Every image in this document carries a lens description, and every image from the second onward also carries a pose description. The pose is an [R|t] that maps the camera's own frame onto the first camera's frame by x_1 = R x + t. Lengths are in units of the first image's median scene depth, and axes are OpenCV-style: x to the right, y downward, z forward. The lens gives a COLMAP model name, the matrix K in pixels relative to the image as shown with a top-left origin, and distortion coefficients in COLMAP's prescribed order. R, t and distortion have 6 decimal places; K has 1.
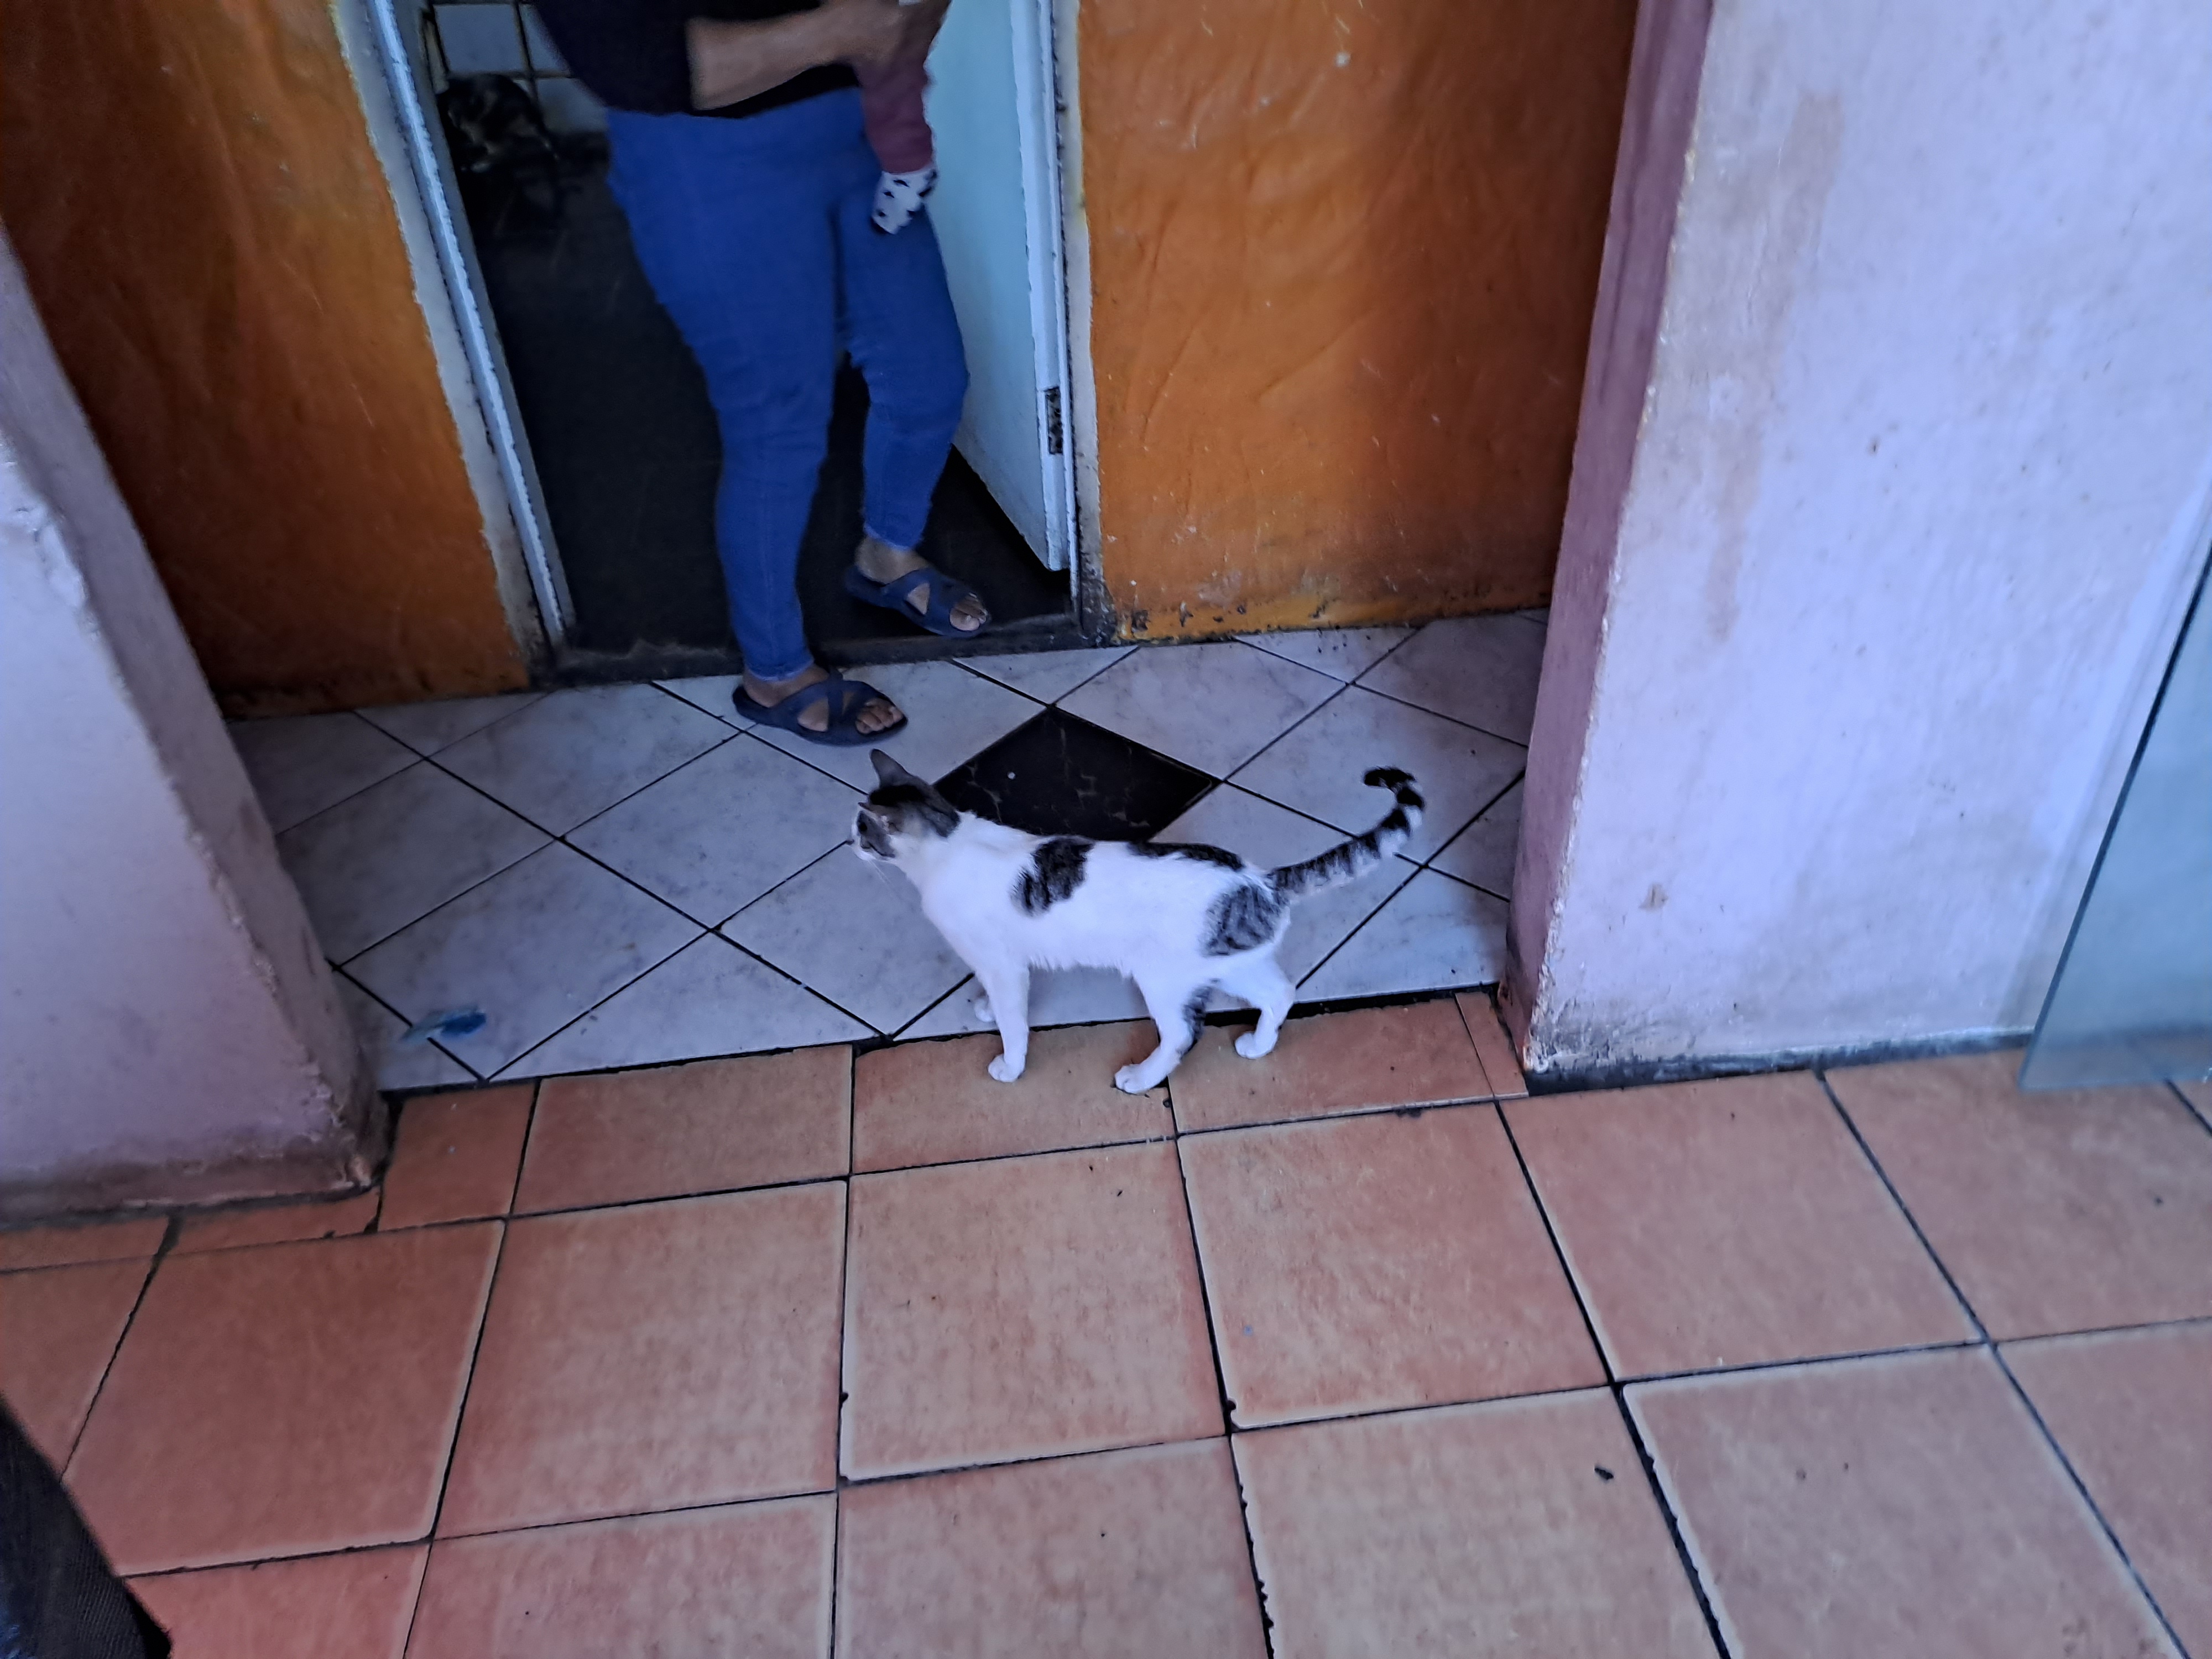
lens RADIAL K [[1665.0, 0, 1095.0], [0, 1665.0, 760.9], [0, 0, 1]] dist [0.068189, -0.066352]
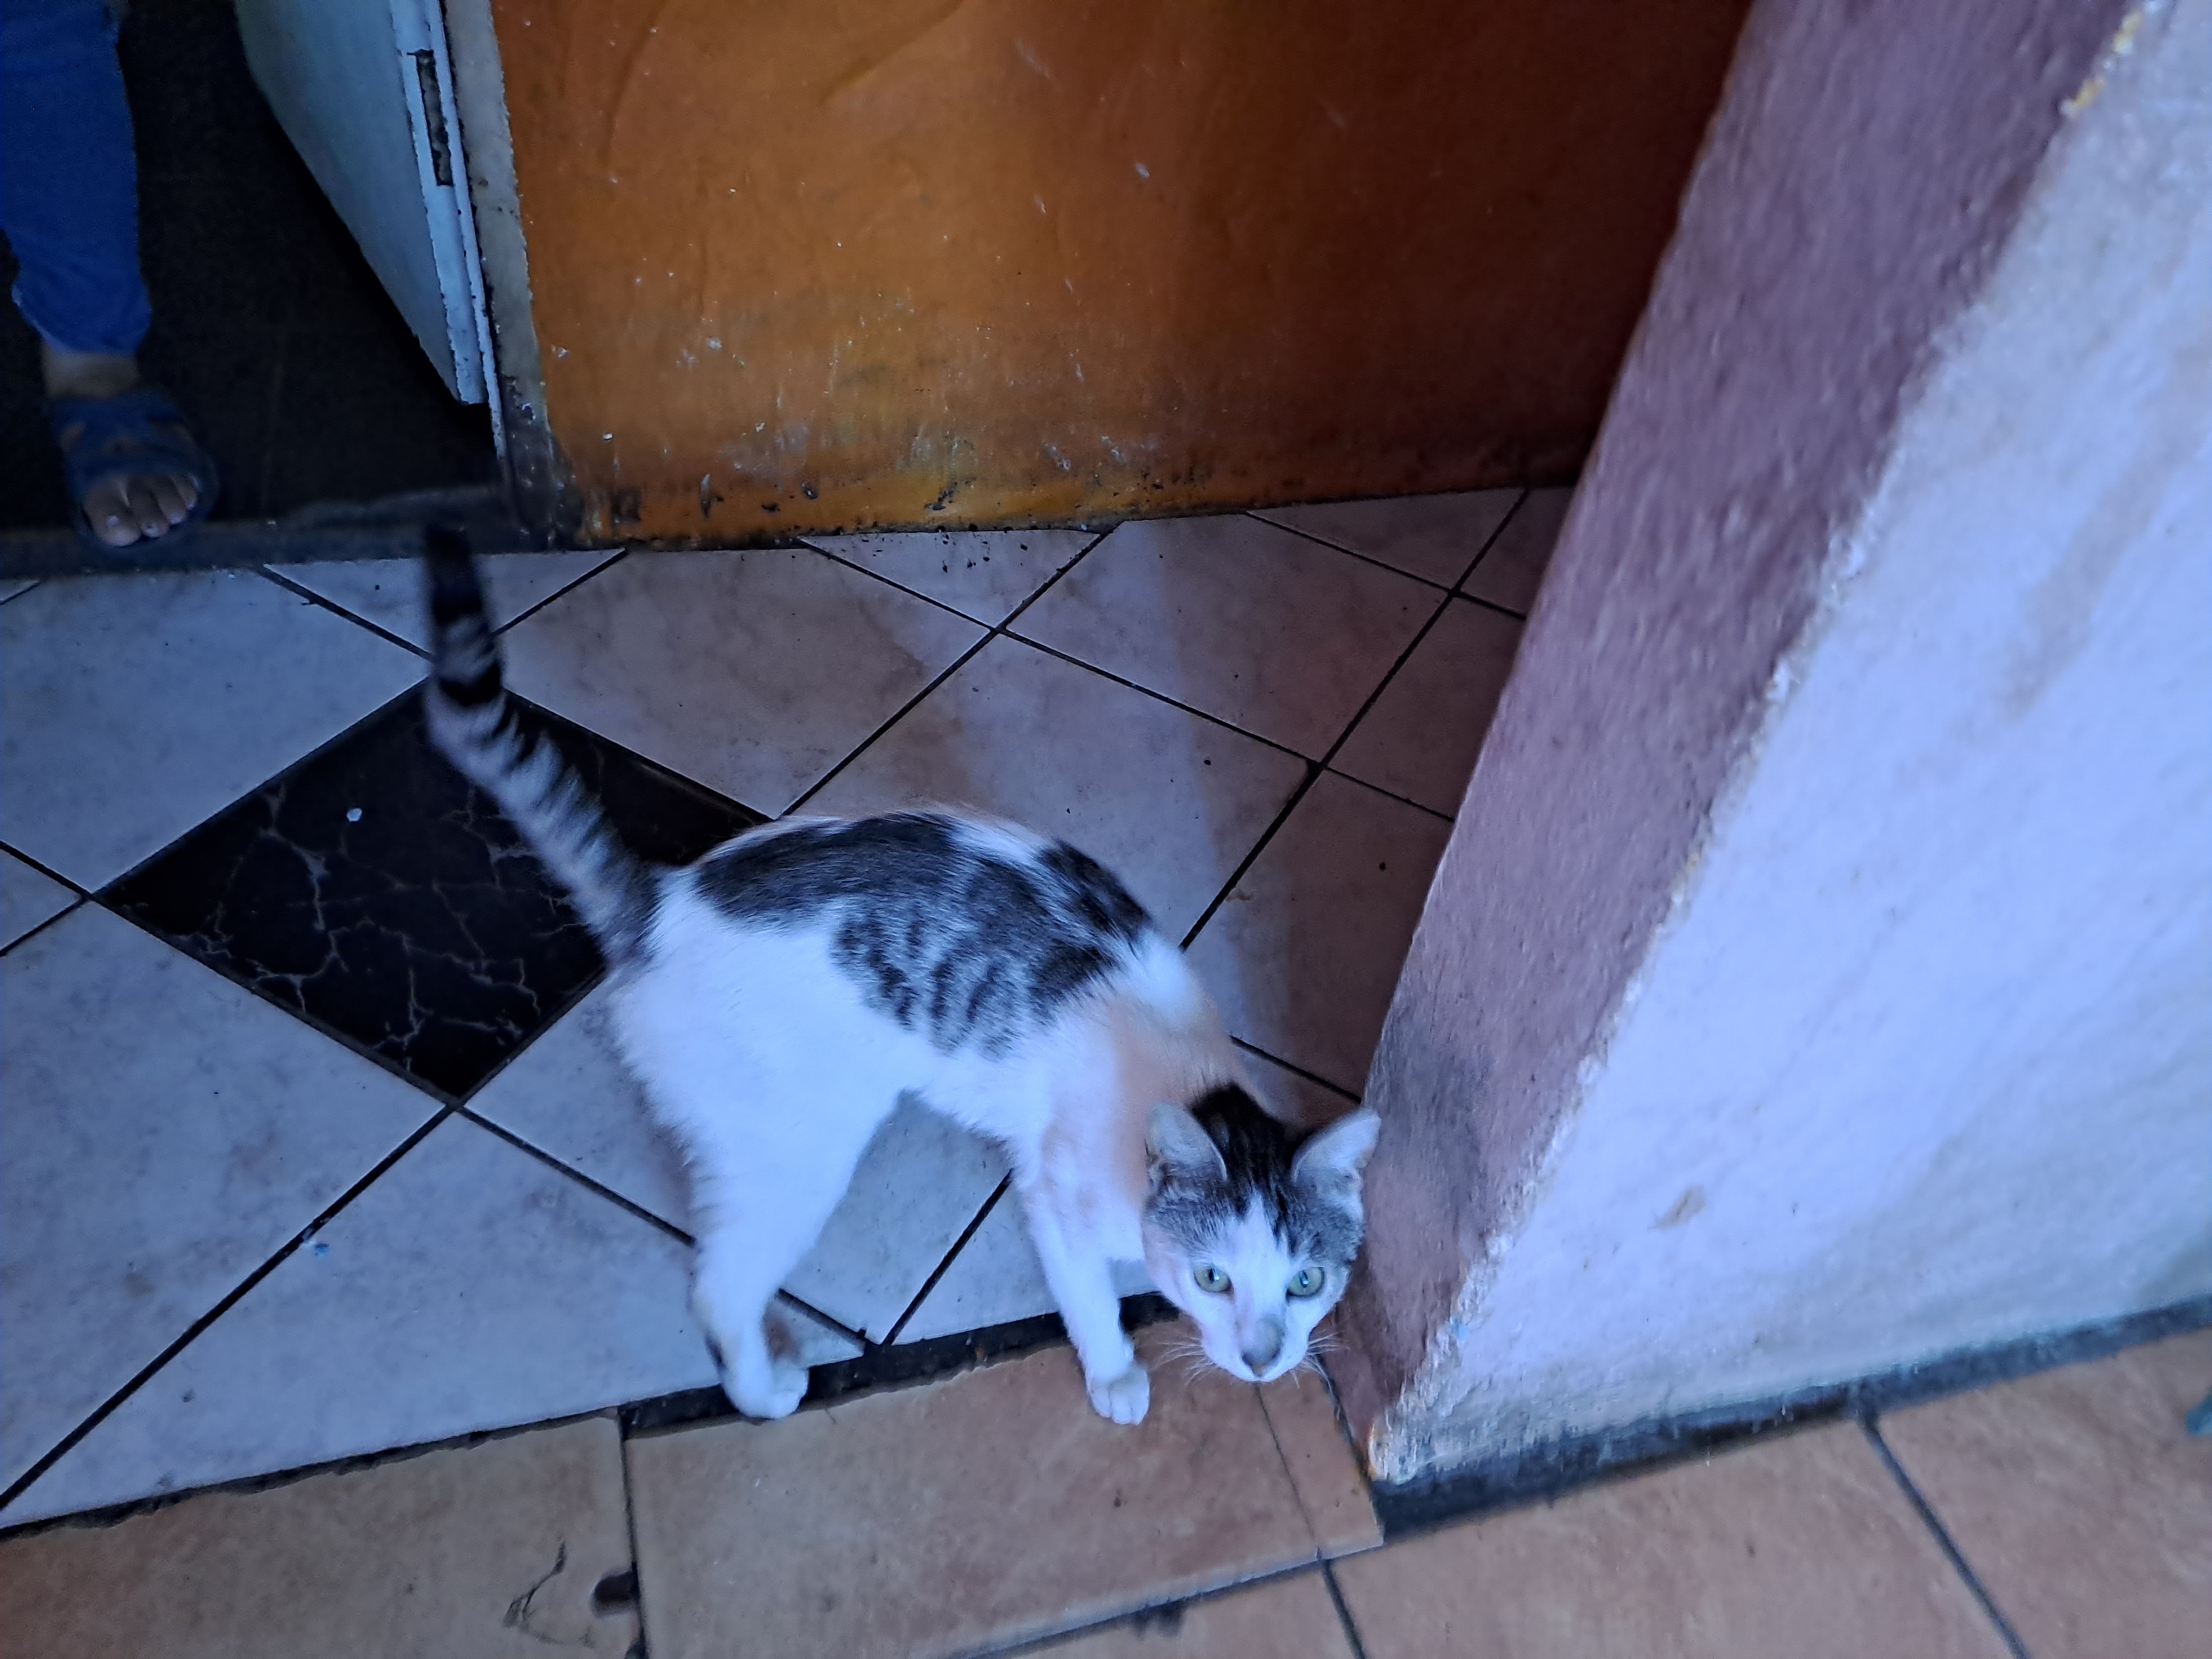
lens RADIAL K [[1665.0, 0, 1162.1], [0, 1665.0, 831.2], [0, 0, 1]] dist [0.068189, -0.066352]
pose [[0.961597, -0.027815, 0.273052, 0.062795], [-0.010925, 0.990184, 0.139341, -0.081413], [-0.274248, -0.136973, 0.951854, 0.568253]]
